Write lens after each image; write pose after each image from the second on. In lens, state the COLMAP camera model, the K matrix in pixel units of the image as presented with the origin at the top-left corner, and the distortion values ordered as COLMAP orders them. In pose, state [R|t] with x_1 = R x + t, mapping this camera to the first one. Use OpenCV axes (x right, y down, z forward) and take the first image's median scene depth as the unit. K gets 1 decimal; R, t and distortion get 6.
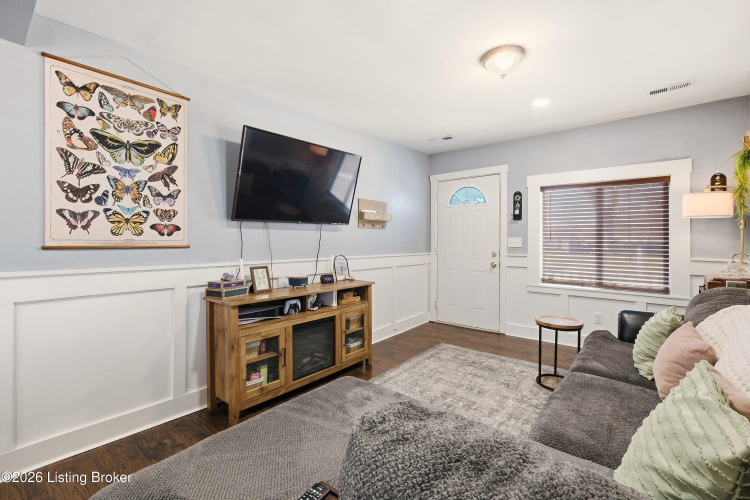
lens RADIAL K [[335.0, 0, 373.3], [0, 335.0, 241.0], [0, 0, 1]] dist [-0.001464, -0.000489]
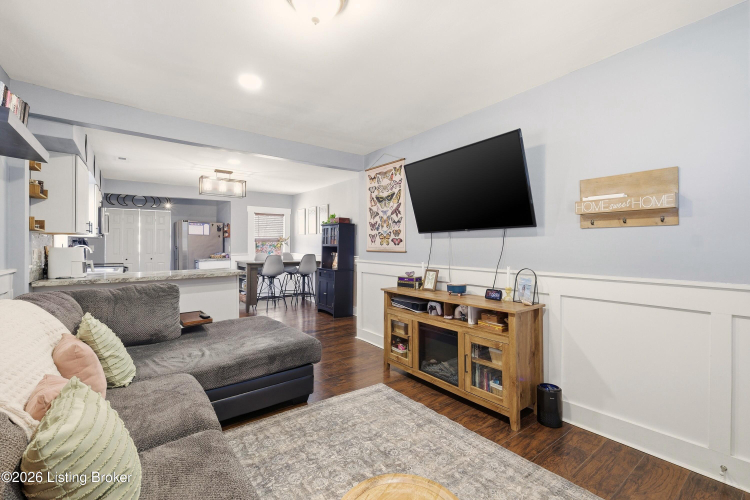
lens RADIAL K [[327.6, 0, 377.2], [0, 327.6, 247.7], [0, 0, 1]] dist [0.000338, 0.000113]
pose [[-0.219461, -0.007021, -0.975596, 1.043415], [-0.013682, 0.999898, -0.004118, 0.005243], [0.975525, 0.012445, -0.219534, 1.290471]]
